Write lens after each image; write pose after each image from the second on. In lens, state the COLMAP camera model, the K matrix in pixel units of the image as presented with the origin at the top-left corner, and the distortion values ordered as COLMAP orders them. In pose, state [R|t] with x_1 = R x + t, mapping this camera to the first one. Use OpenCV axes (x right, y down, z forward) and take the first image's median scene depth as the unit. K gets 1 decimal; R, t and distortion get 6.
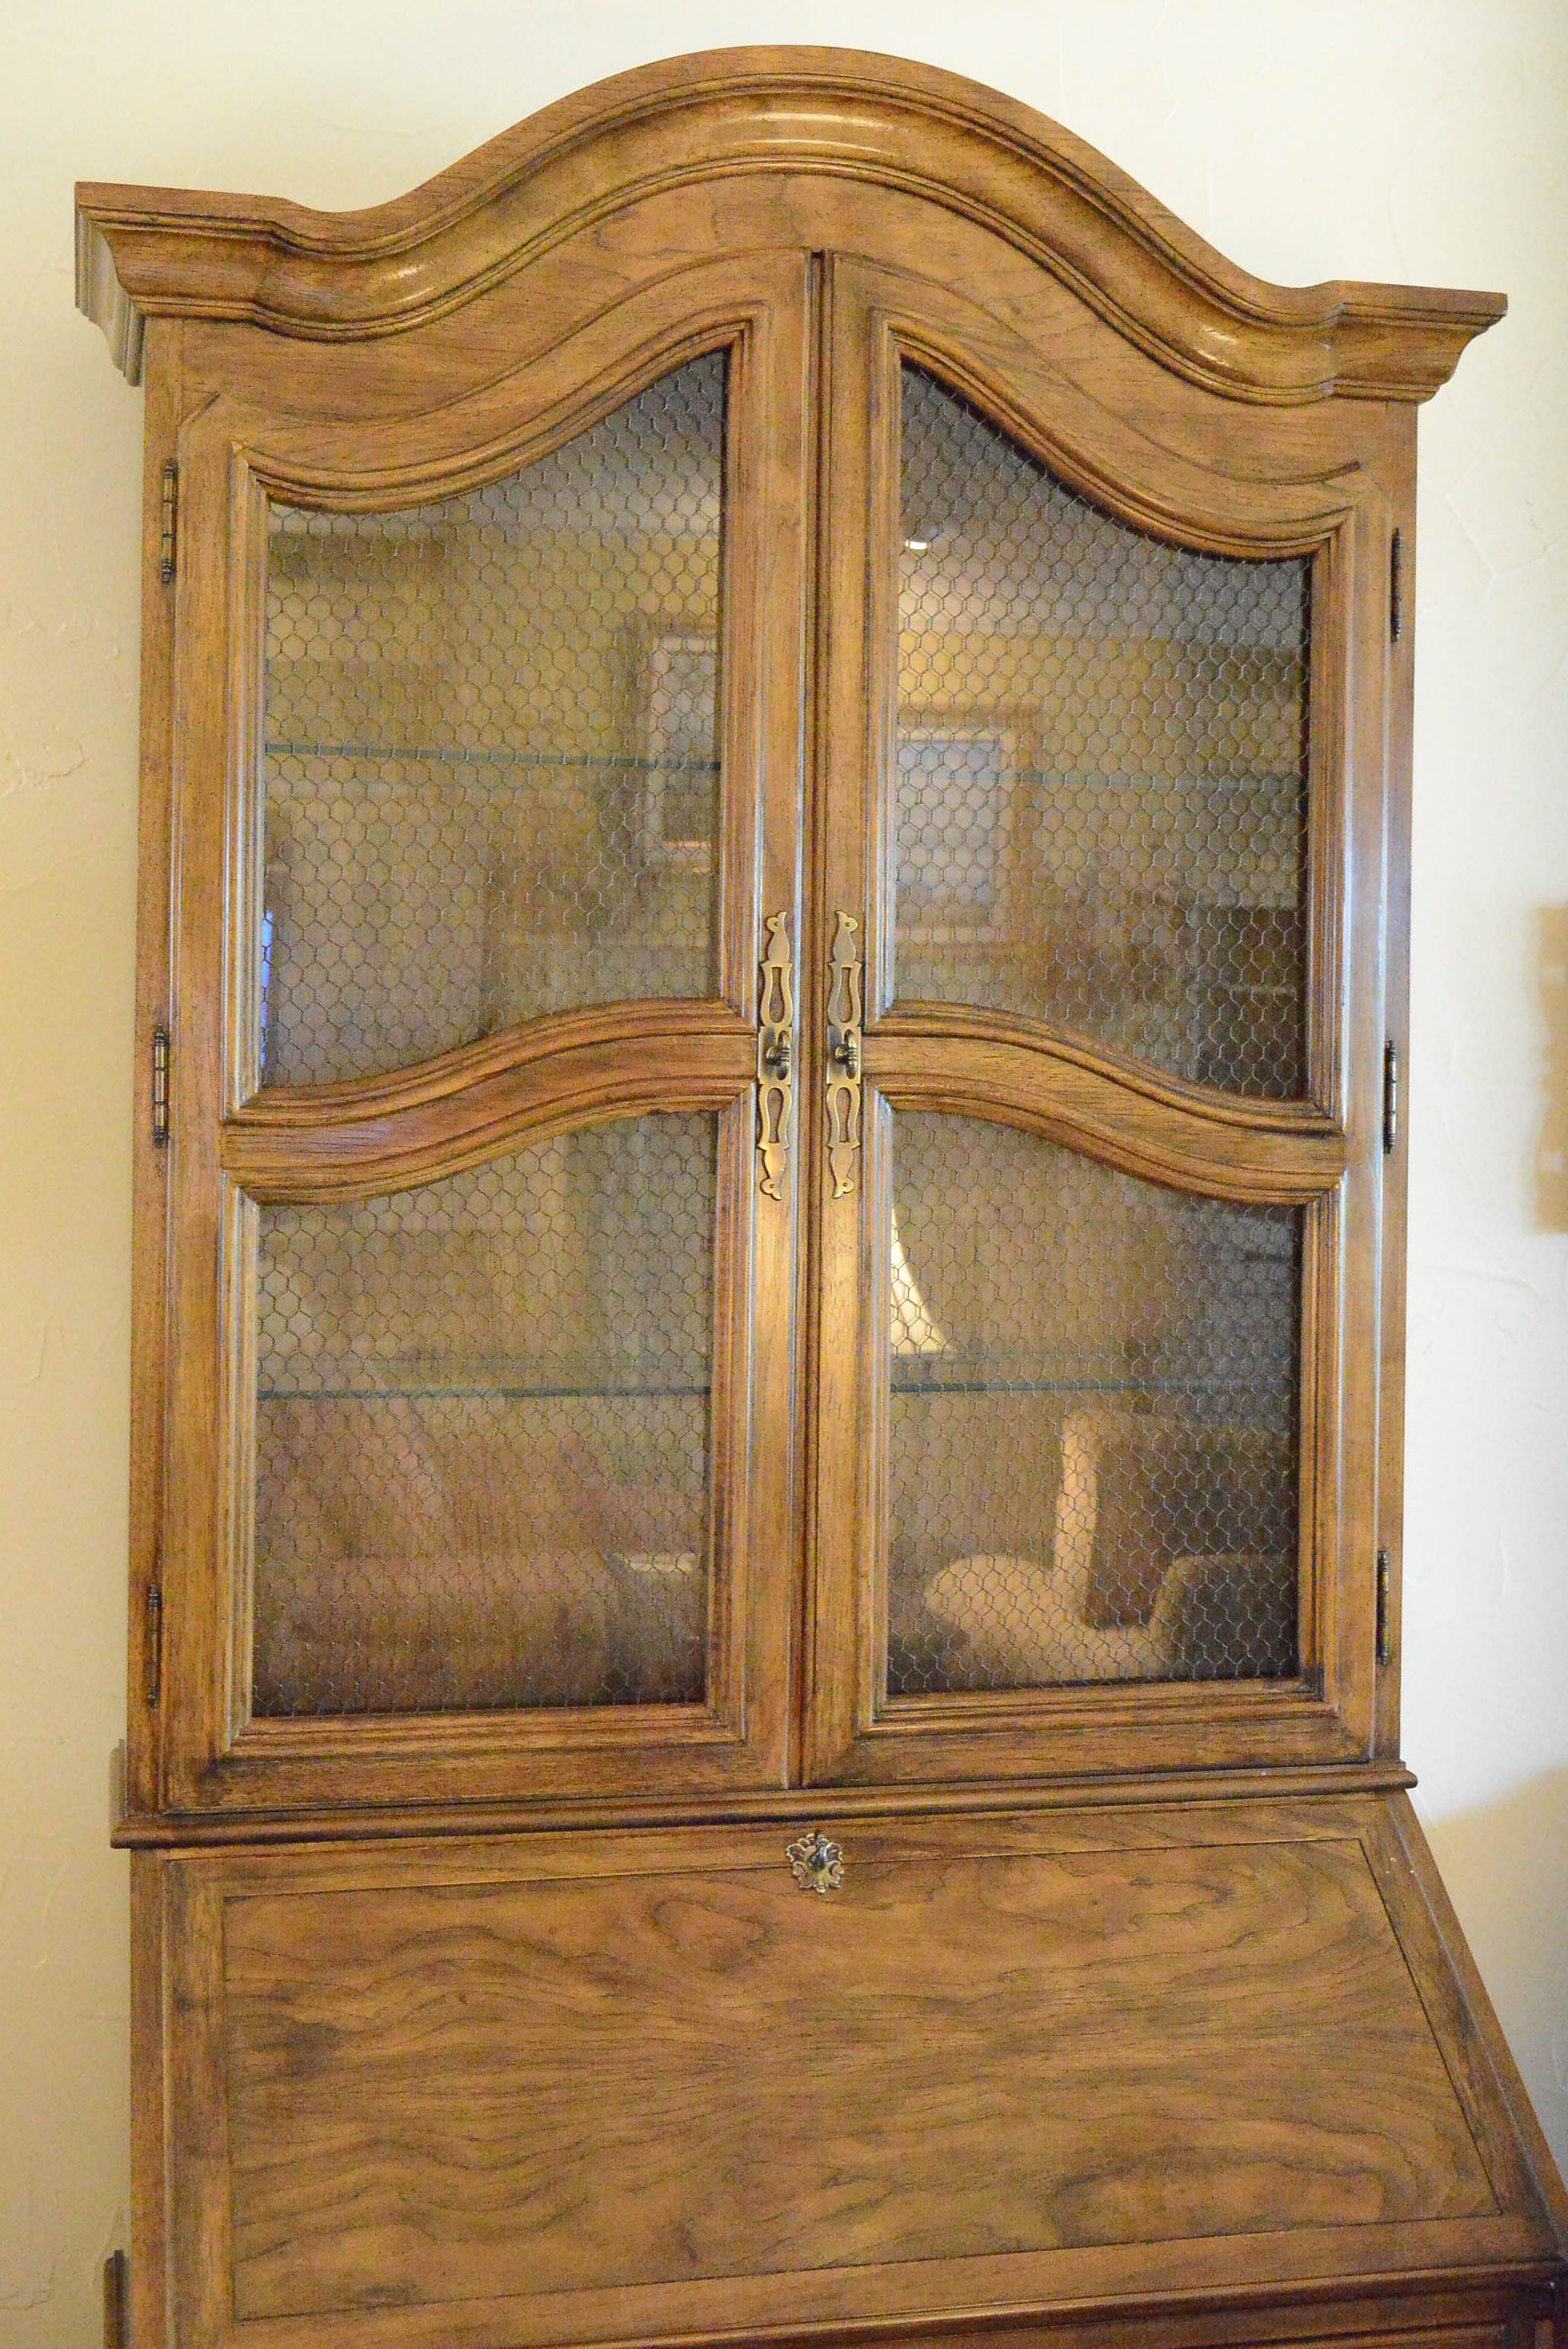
lens RADIAL K [[2752.0, 0, 720.3], [0, 2752.0, 1081.4], [0, 0, 1]] dist [-0.013843, 0.015106]
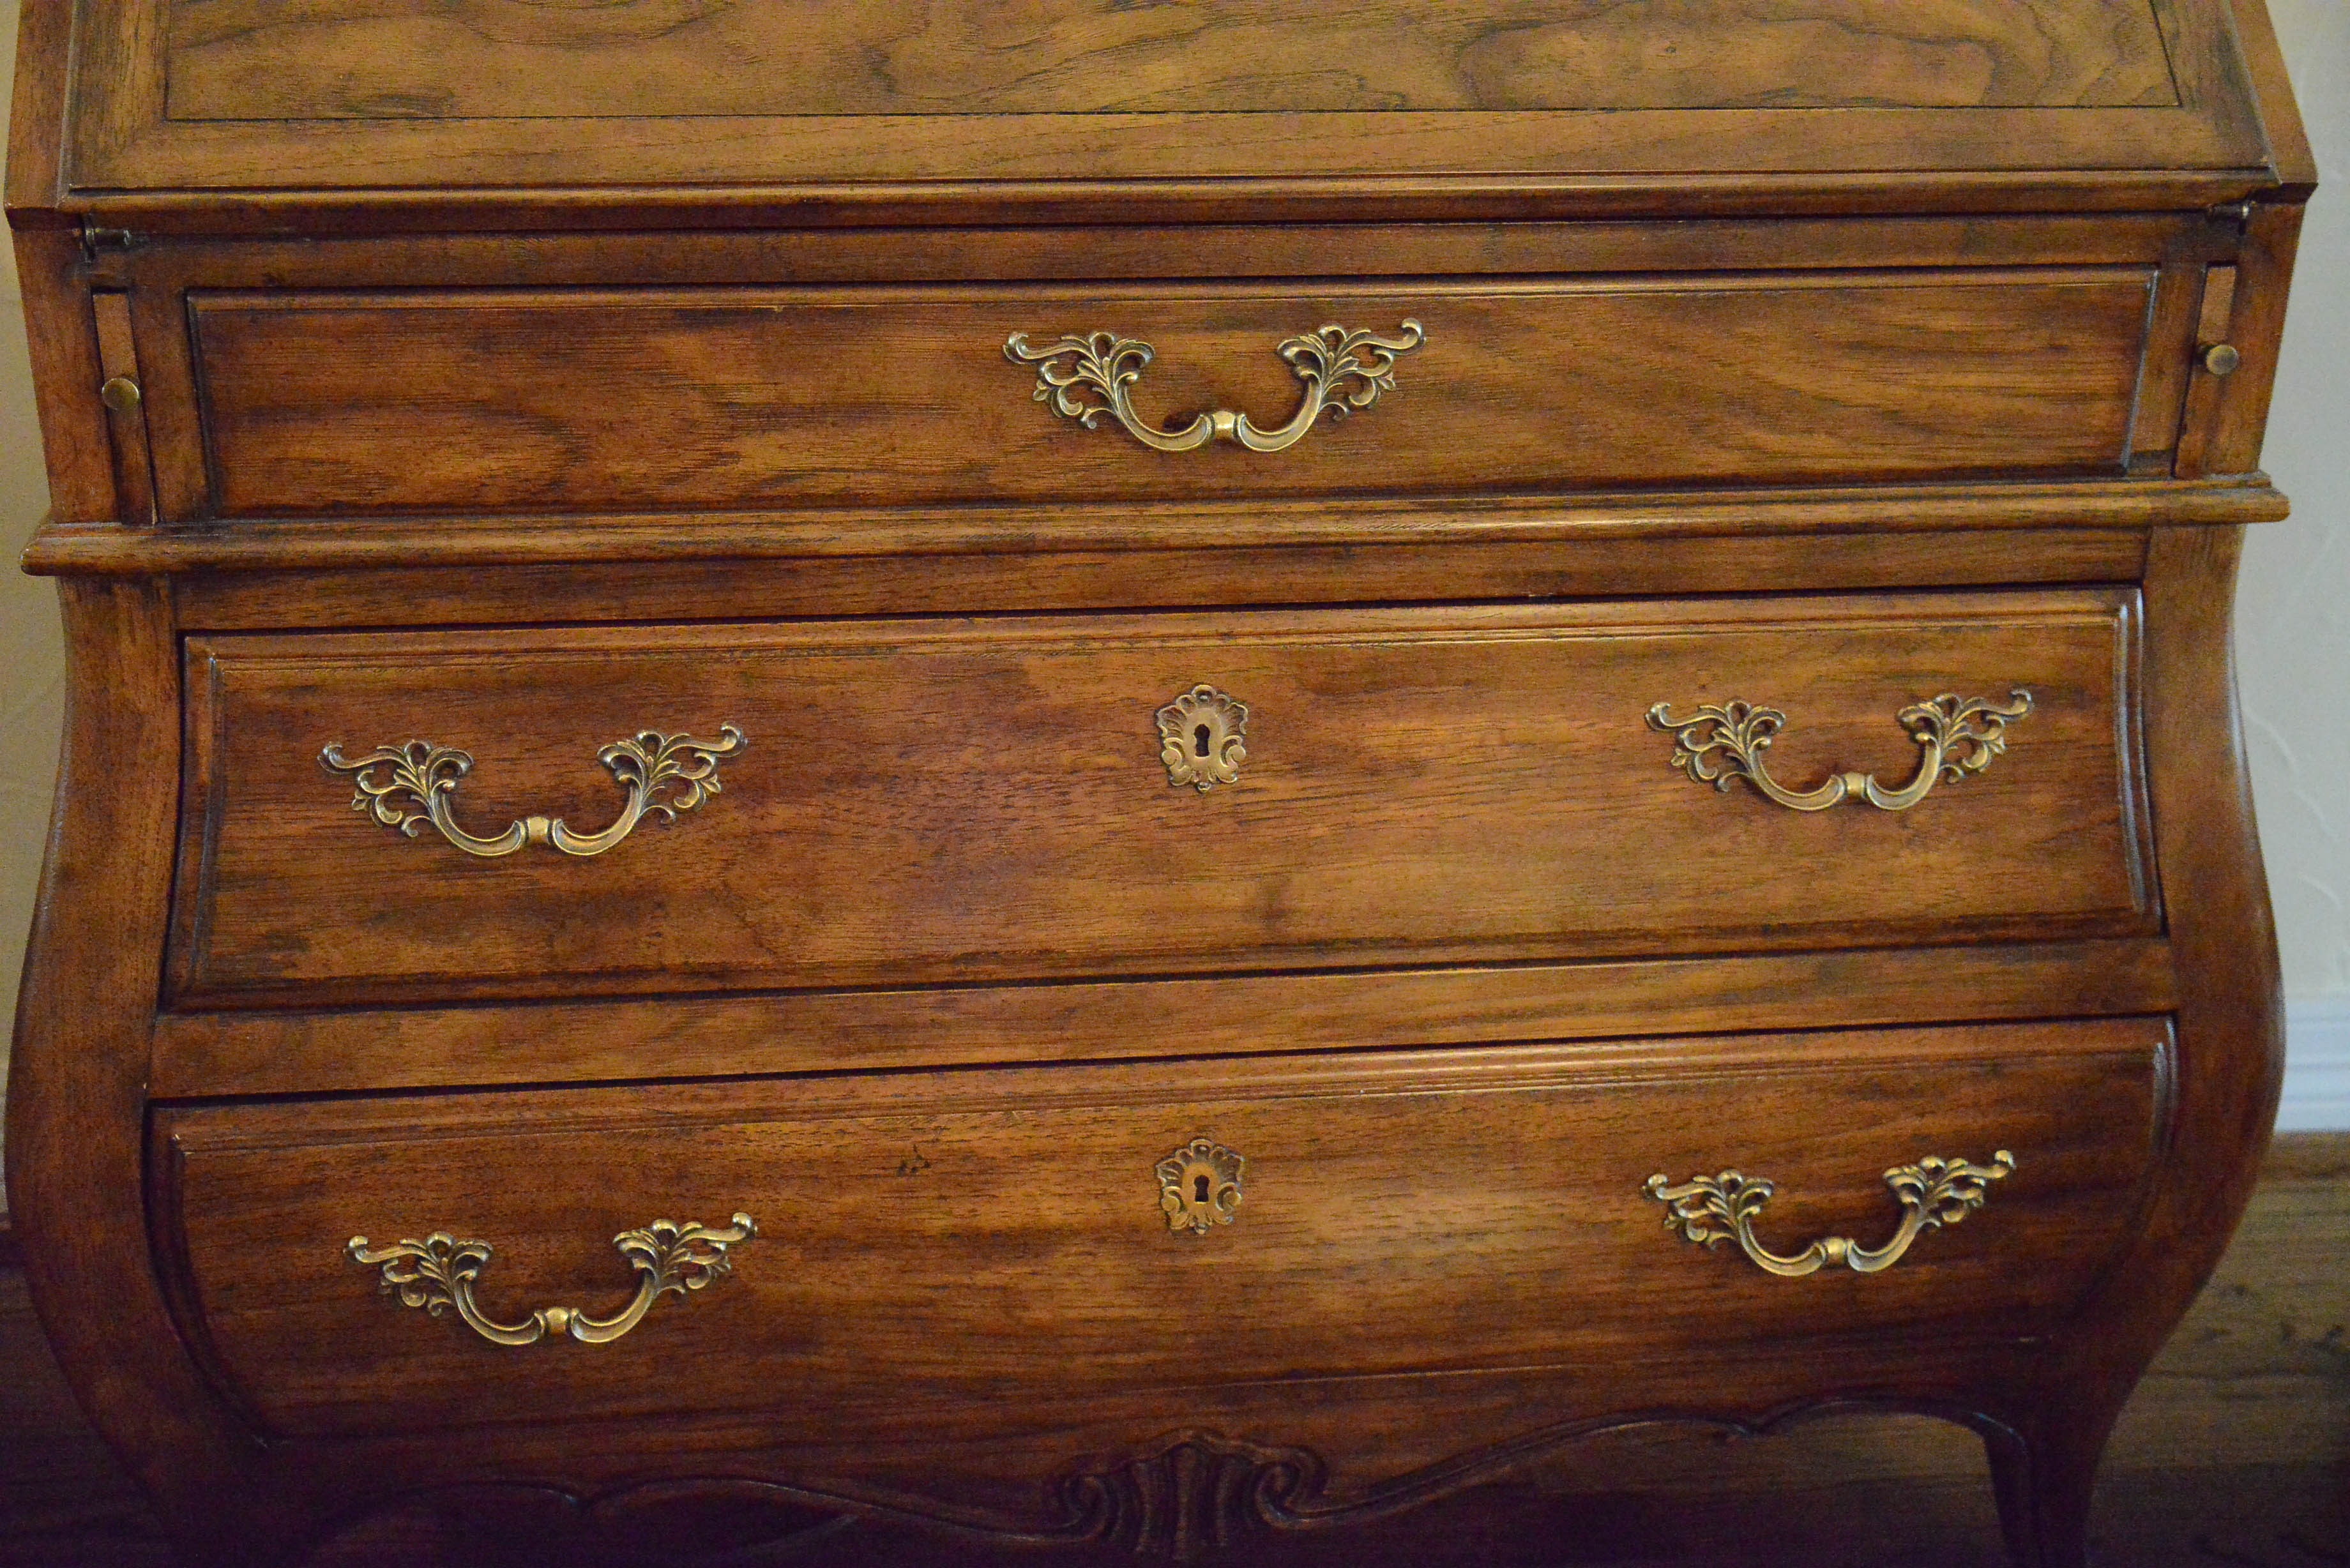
lens RADIAL K [[2951.8, 0, 1175.0], [0, 2951.8, 784.0], [0, 0, 1]] dist [0.019912, 0.076919]
pose [[0.995734, 0.040592, -0.082863, 0.116006], [-0.004114, 0.916675, 0.399613, 0.284428], [0.092180, -0.397567, 0.912931, 0.285943]]
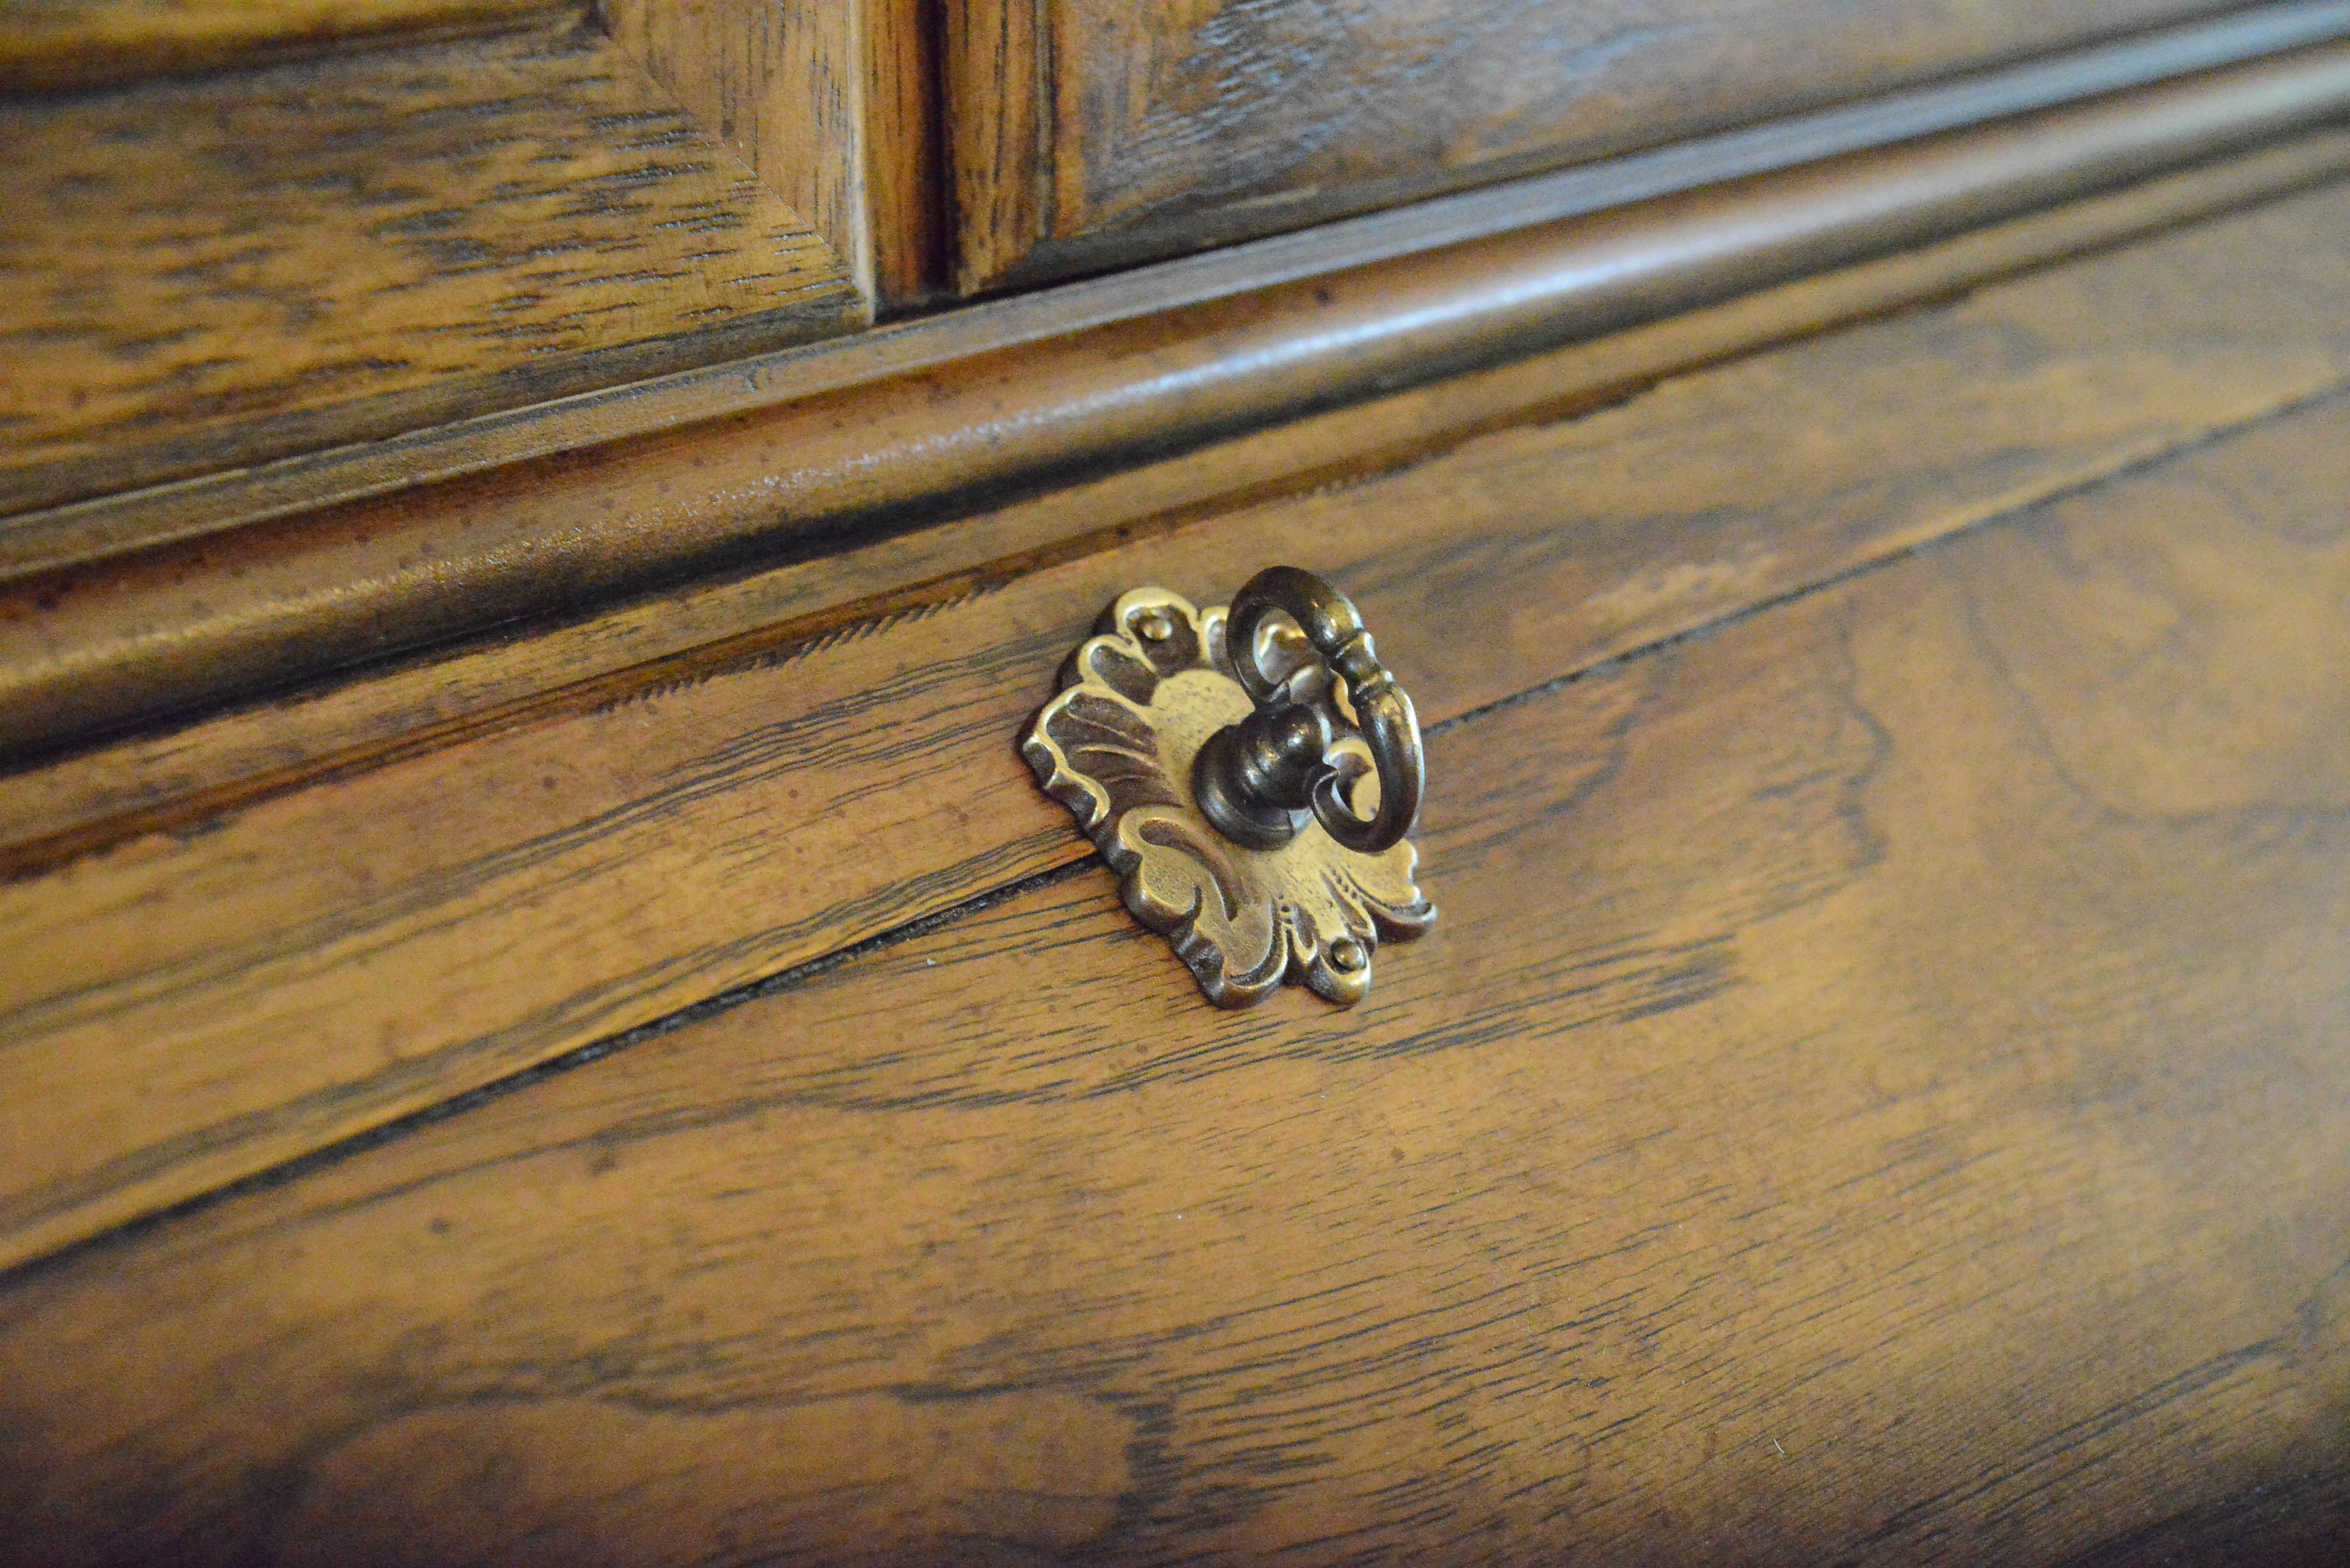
lens RADIAL K [[2744.0, 0, 1175.0], [0, 2744.0, 784.0], [0, 0, 1]] dist [0.016165, 0.014780]
pose [[0.883714, -0.214179, 0.416146, -0.030467], [0.010378, 0.897896, 0.440084, 0.237549], [-0.467913, -0.384590, 0.795706, 0.955835]]
